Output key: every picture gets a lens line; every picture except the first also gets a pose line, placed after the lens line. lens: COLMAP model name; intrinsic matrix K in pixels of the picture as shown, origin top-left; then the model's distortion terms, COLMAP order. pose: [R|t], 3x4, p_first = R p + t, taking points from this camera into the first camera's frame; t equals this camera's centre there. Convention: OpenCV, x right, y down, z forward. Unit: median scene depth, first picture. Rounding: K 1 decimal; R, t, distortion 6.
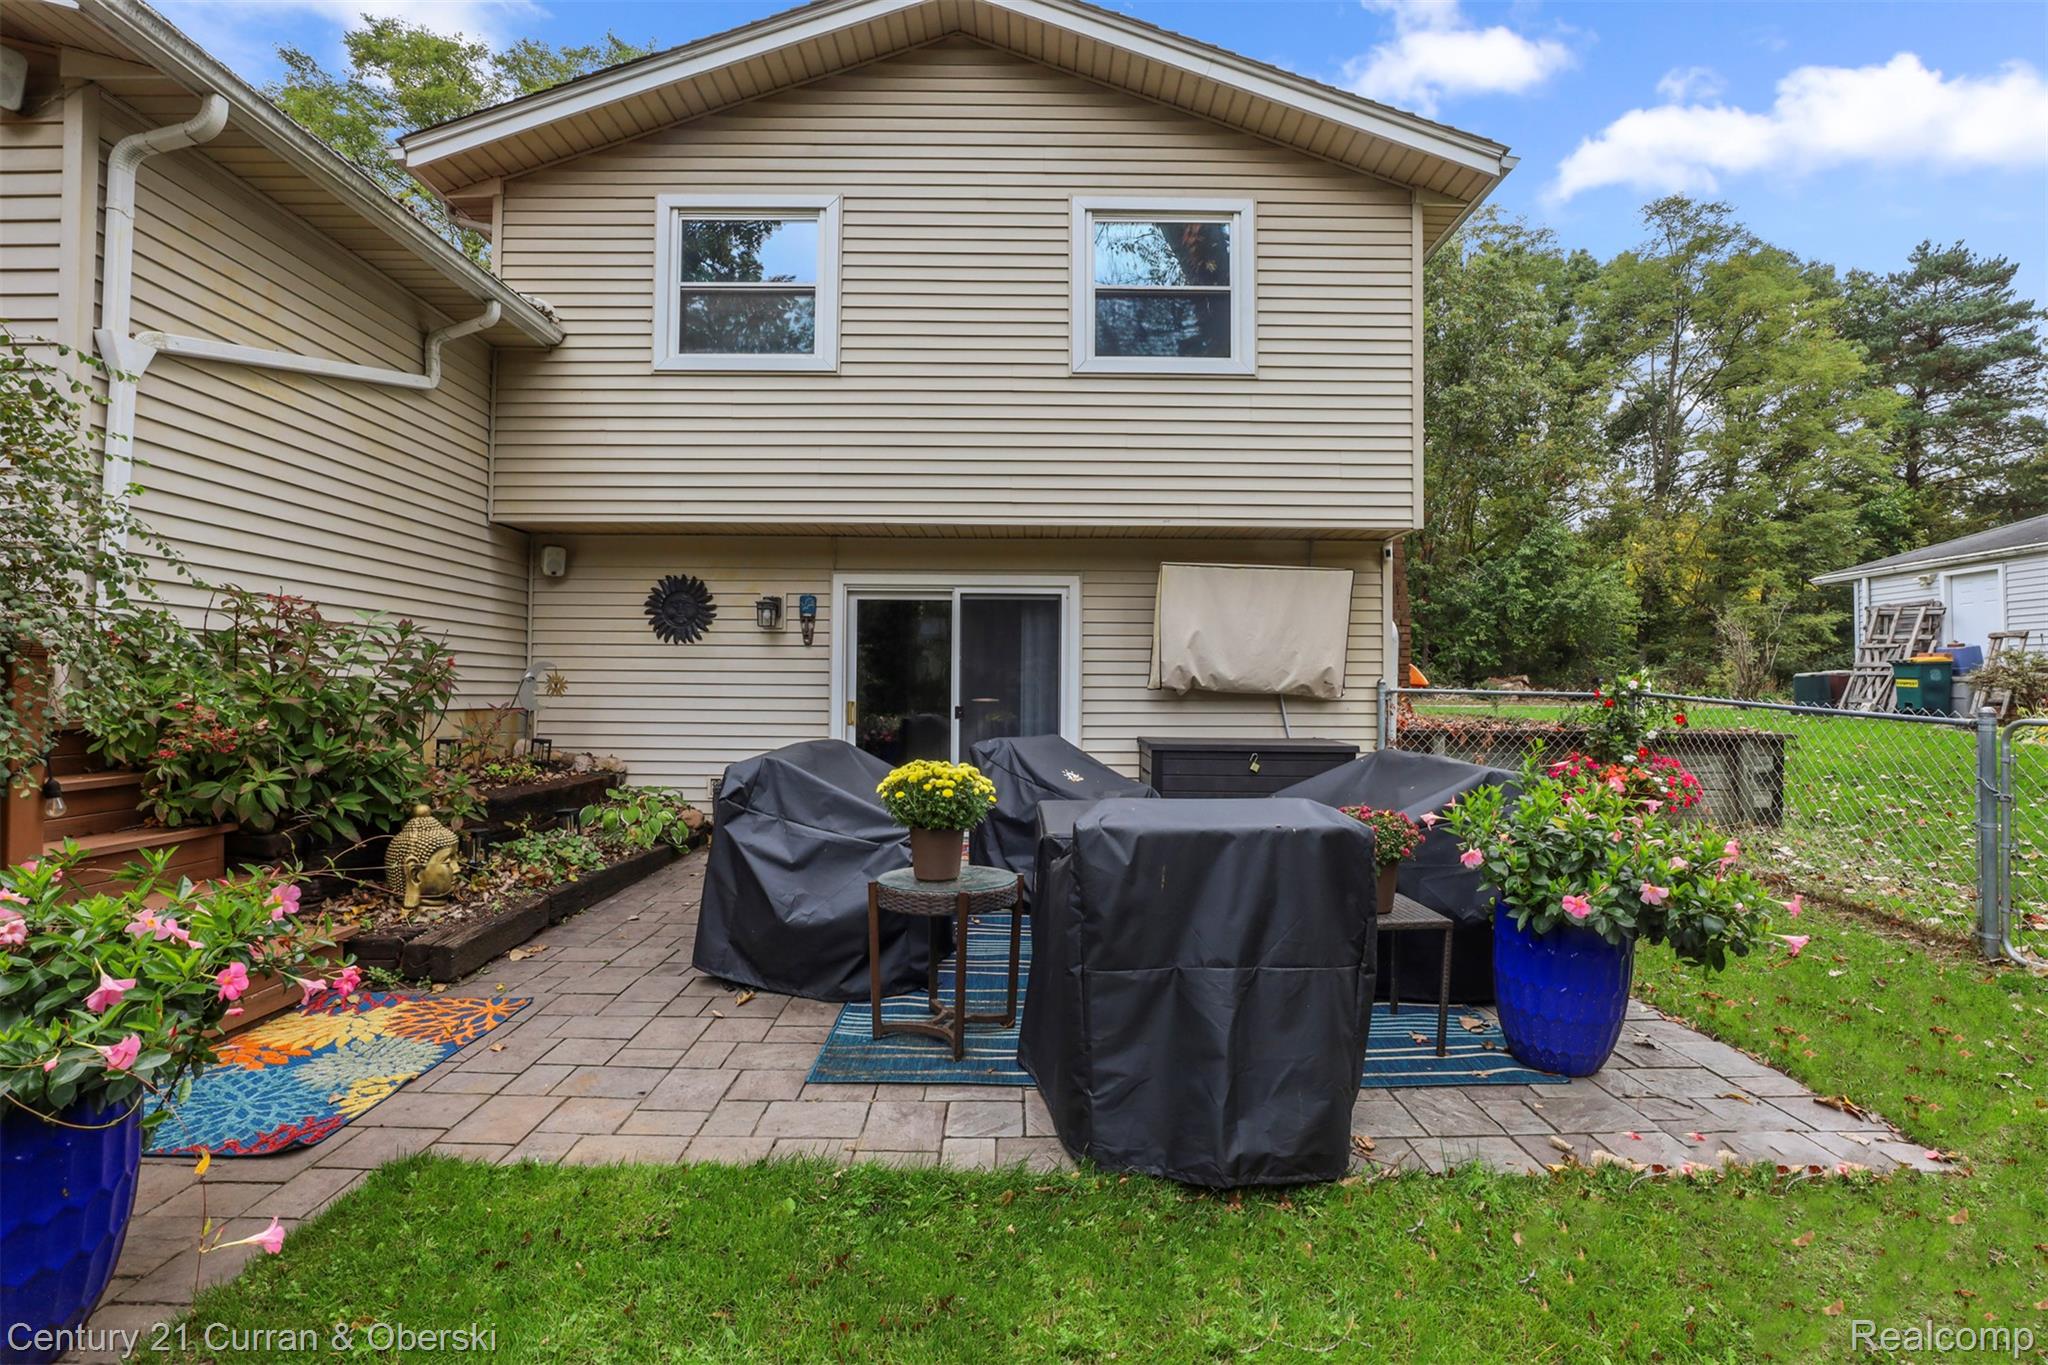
lens RADIAL K [[957.2, 0, 1024.0], [0, 957.2, 682.5], [0, 0, 1]] dist [-0.032412, 0.000800]
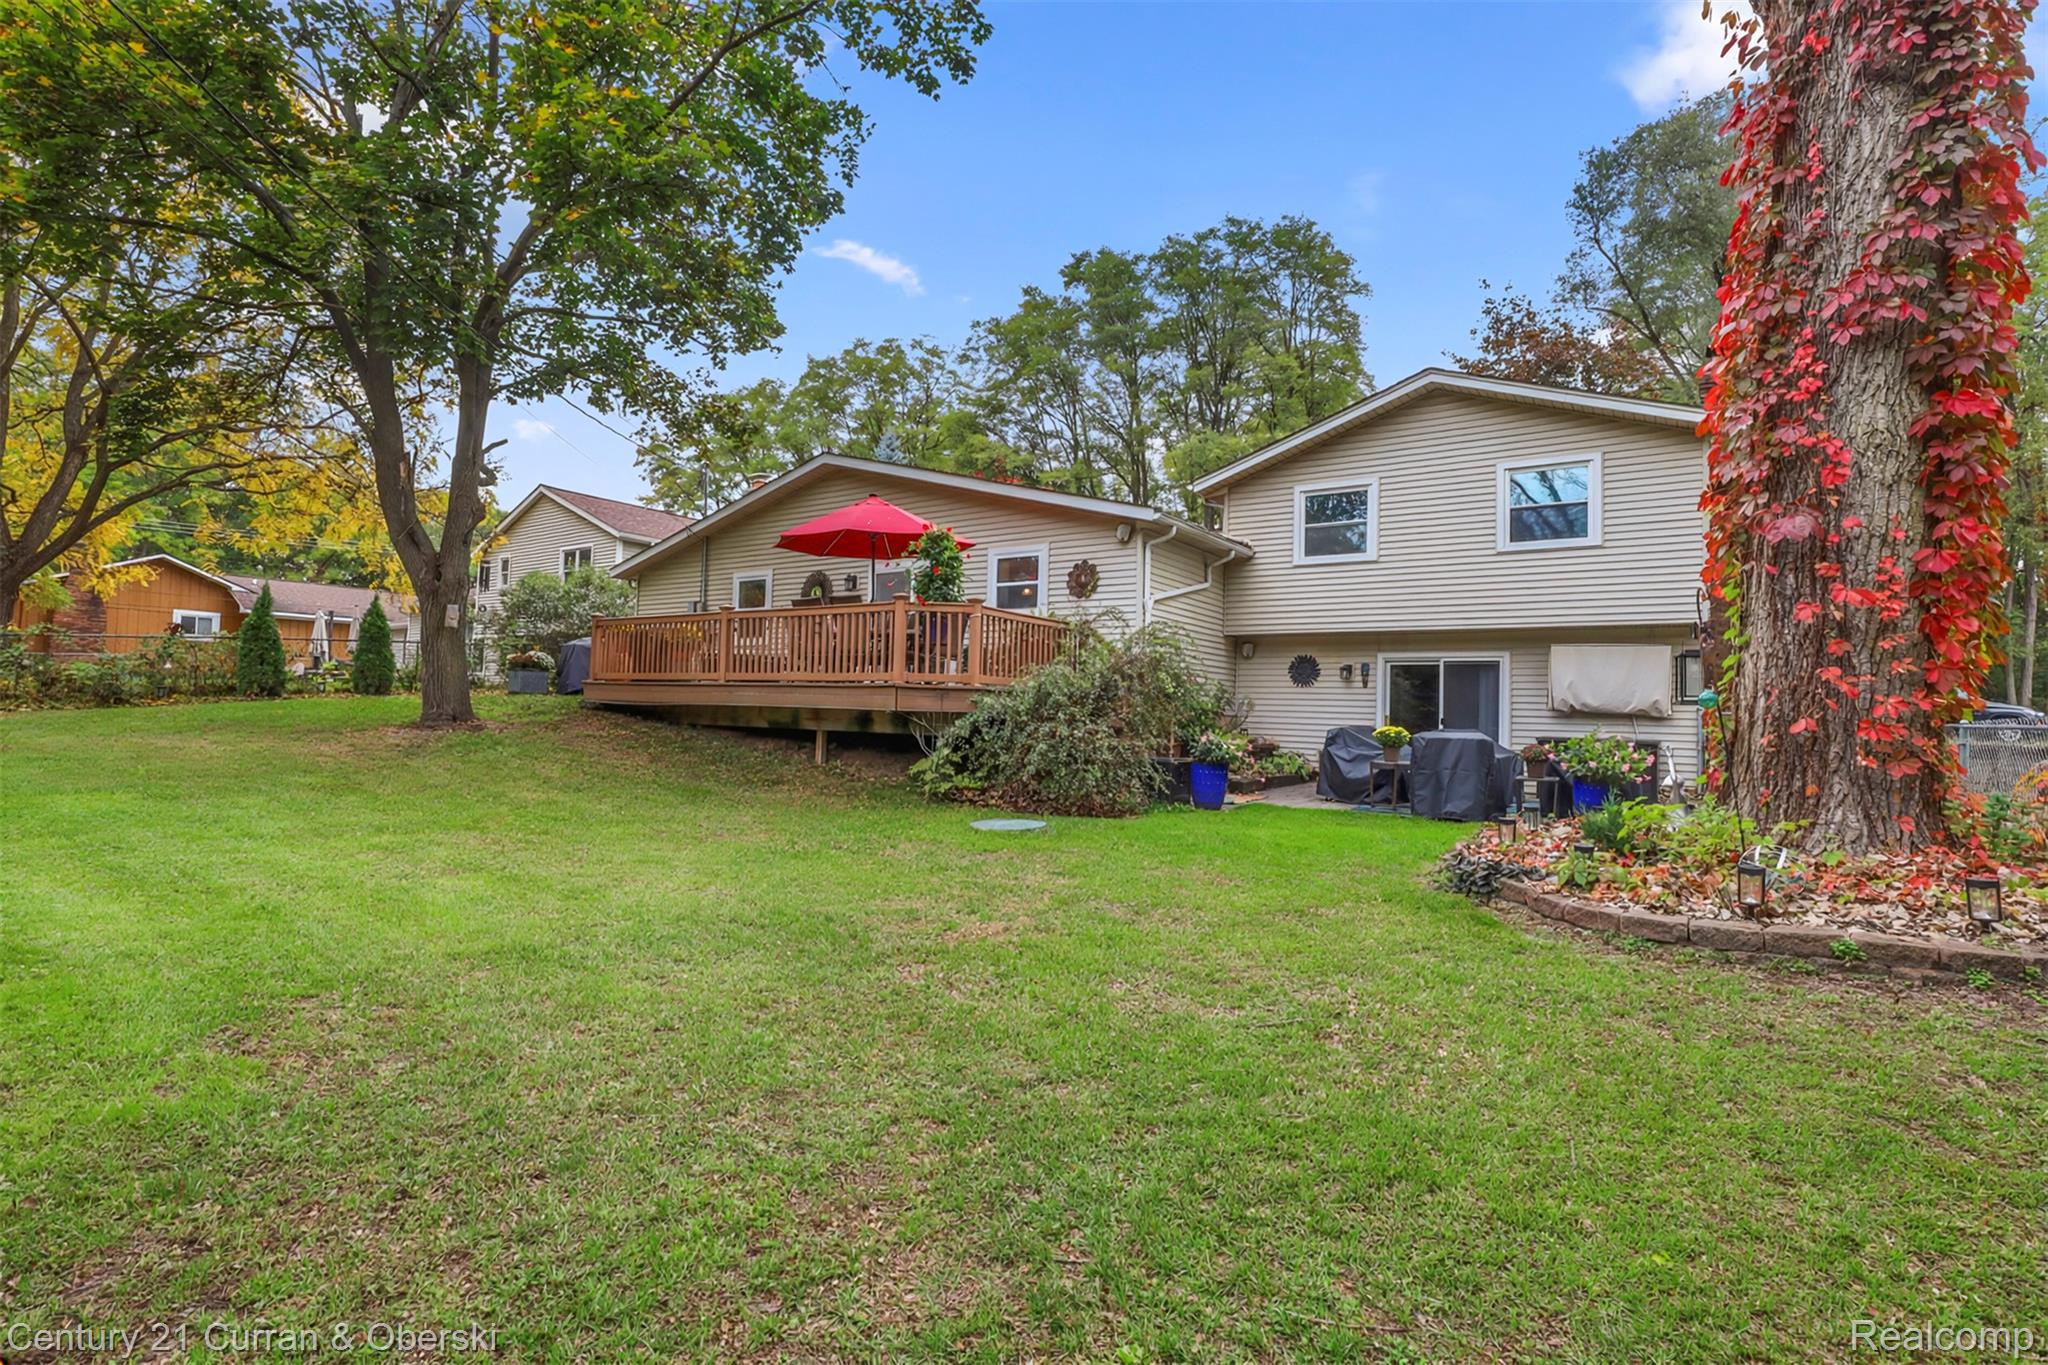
lens RADIAL K [[957.2, 0, 1024.0], [0, 957.2, 682.5], [0, 0, 1]] dist [-0.032412, 0.000800]
pose [[0.825370, -0.004398, -0.564575, 0.340235], [-0.013779, 0.999515, -0.027930, 0.018719], [0.564424, 0.030832, 0.824909, -1.157946]]
